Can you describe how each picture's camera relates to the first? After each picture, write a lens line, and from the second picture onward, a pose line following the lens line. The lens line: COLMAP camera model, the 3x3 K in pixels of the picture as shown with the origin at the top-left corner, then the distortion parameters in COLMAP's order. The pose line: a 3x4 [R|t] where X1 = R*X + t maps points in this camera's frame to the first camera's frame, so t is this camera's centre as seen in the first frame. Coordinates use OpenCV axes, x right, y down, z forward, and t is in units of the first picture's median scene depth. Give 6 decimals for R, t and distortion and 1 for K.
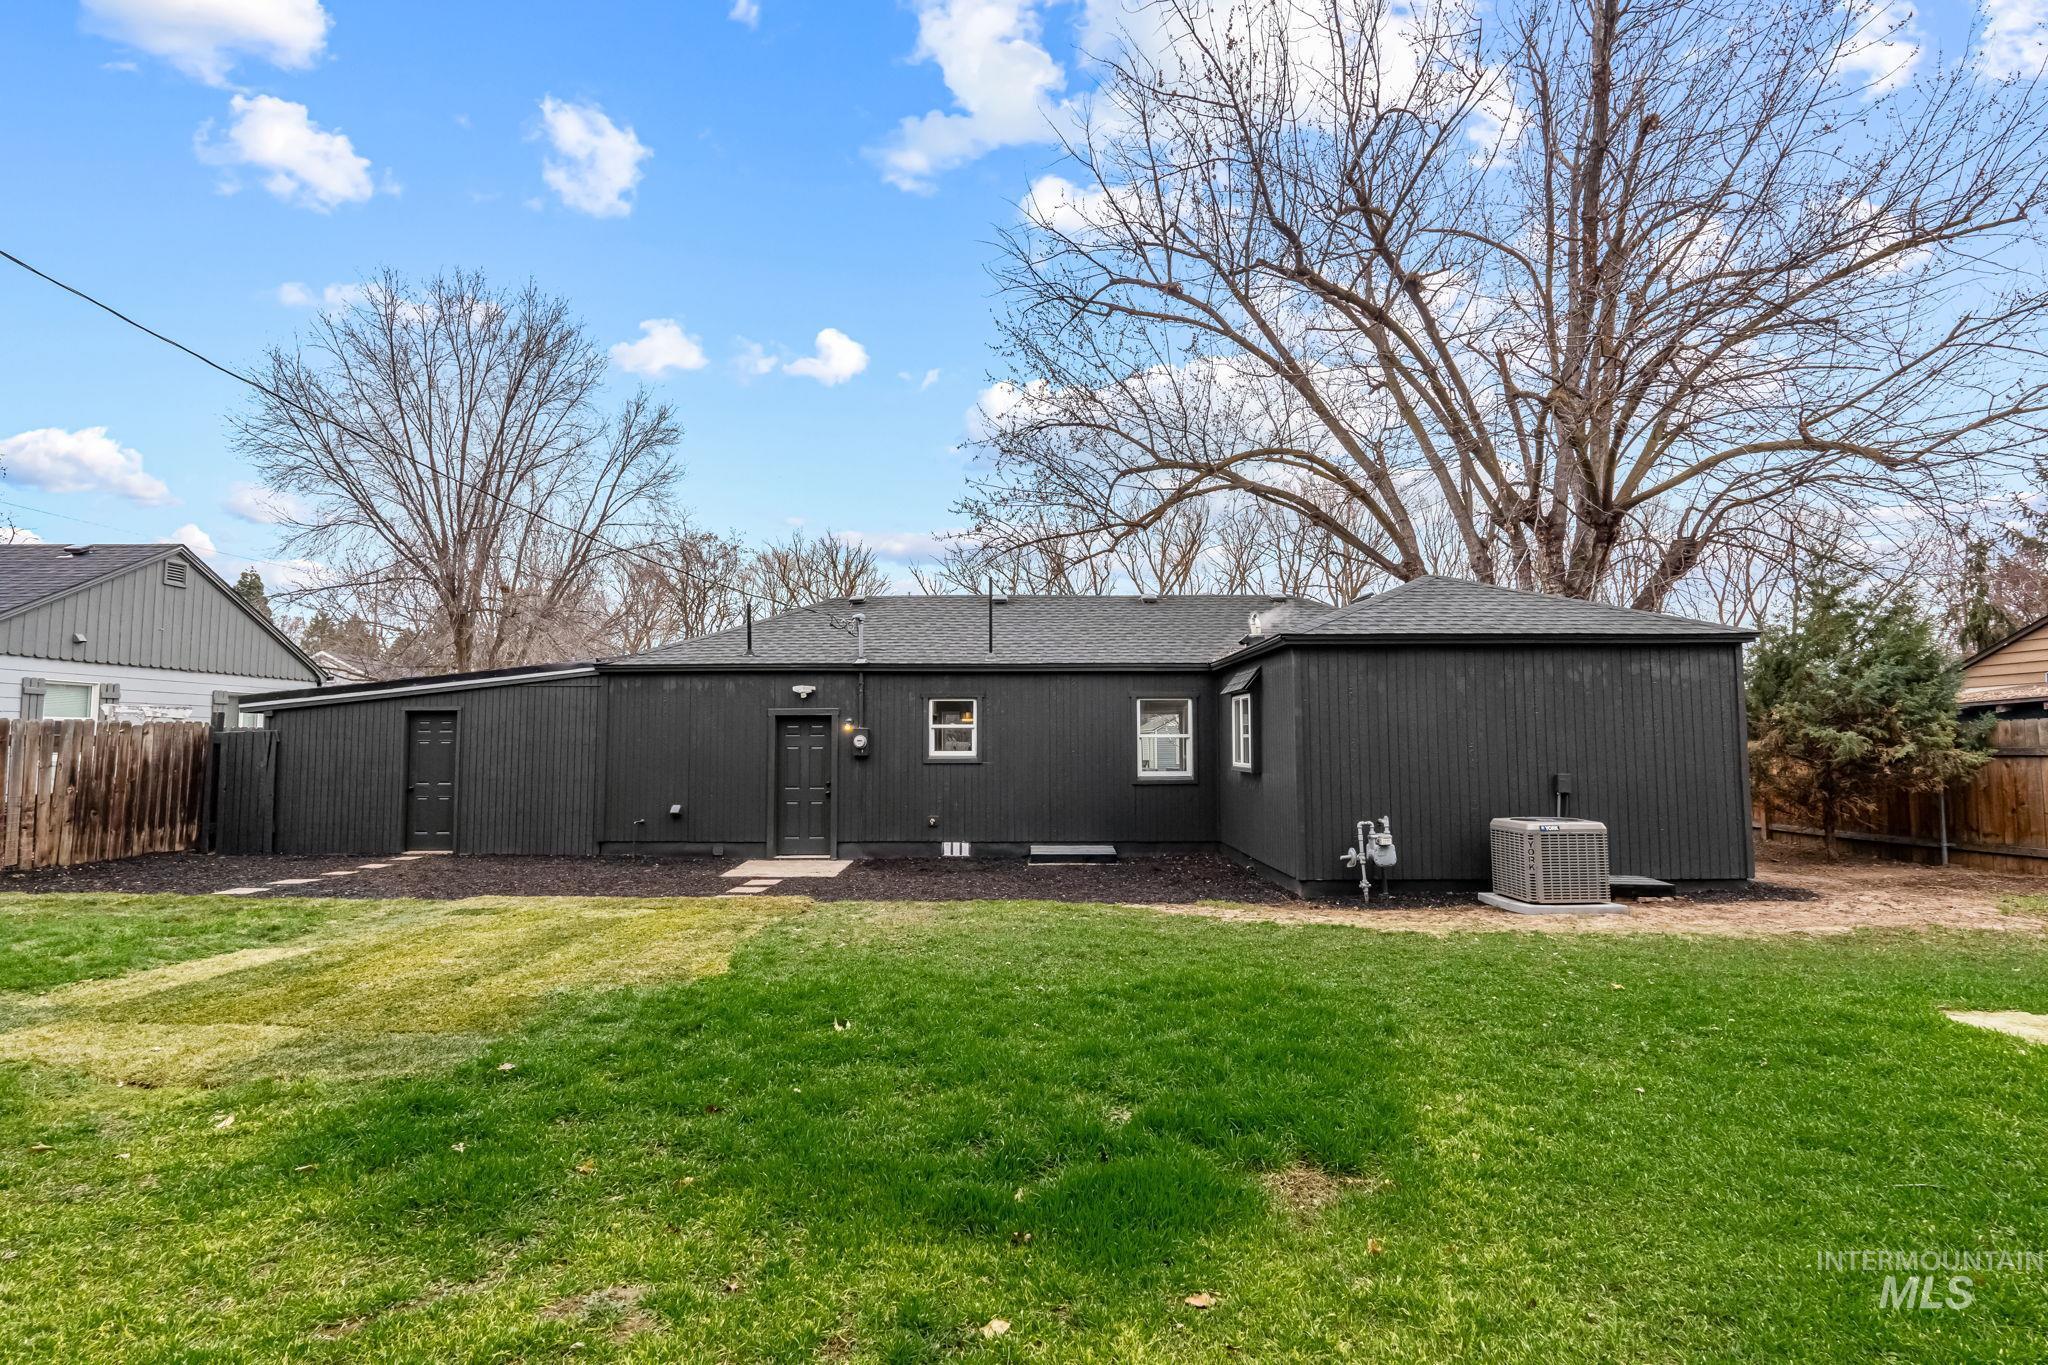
lens RADIAL K [[899.2, 0, 1024.0], [0, 899.2, 682.5], [0, 0, 1]] dist [-0.006437, 0.000679]
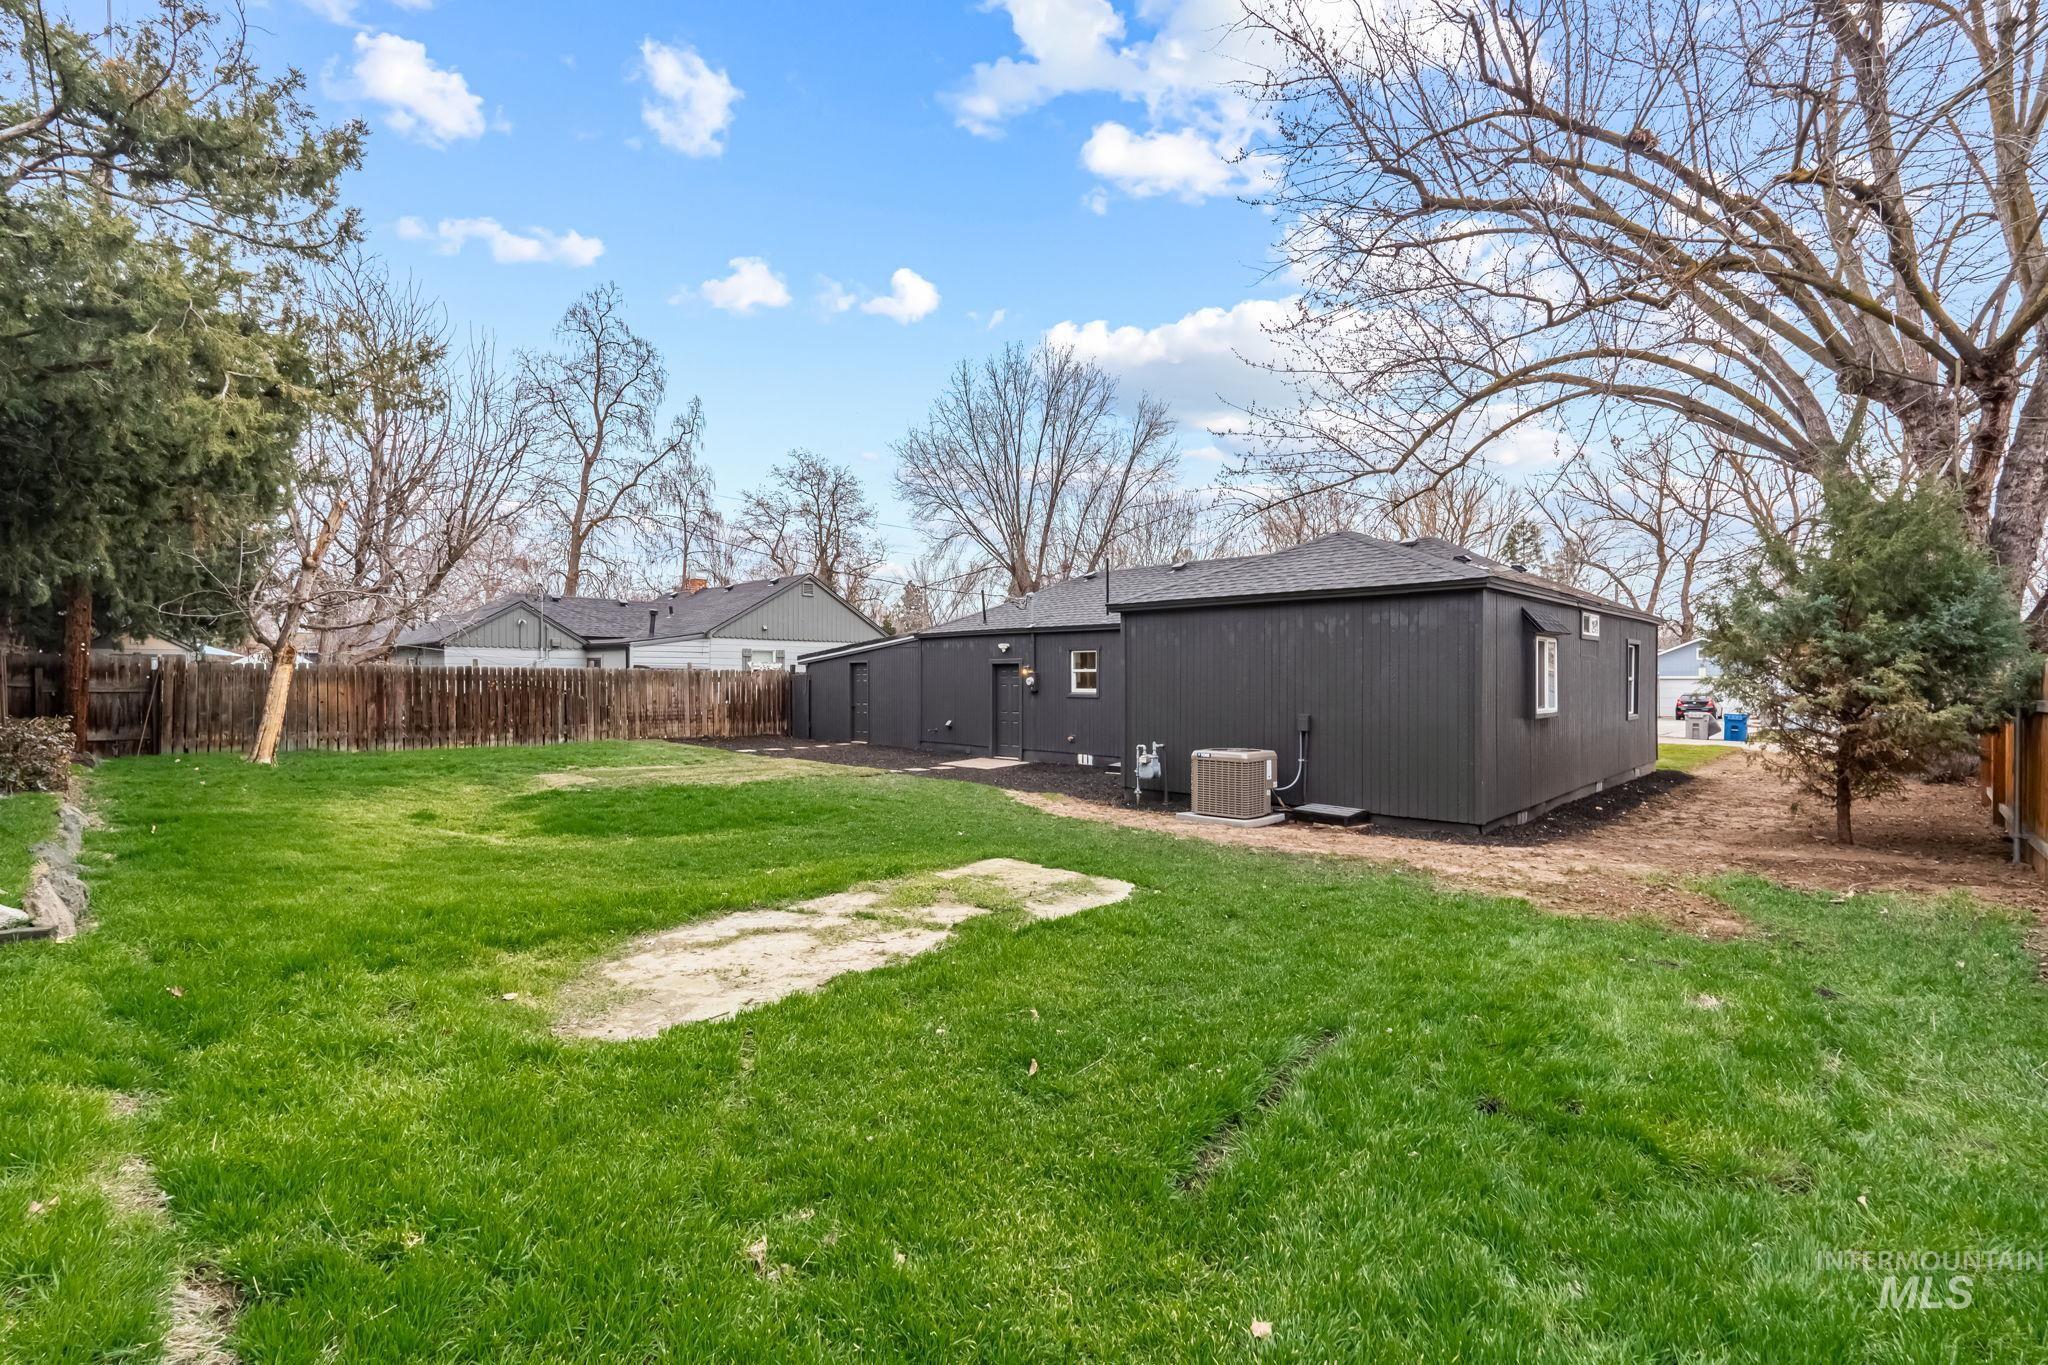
lens RADIAL K [[899.2, 0, 1024.0], [0, 899.2, 682.5], [0, 0, 1]] dist [-0.006437, 0.000679]
pose [[0.719358, 0.007615, -0.694598, 0.805771], [0.039717, 0.997853, 0.052072, -0.008866], [0.693504, -0.065046, 0.717511, -0.044862]]
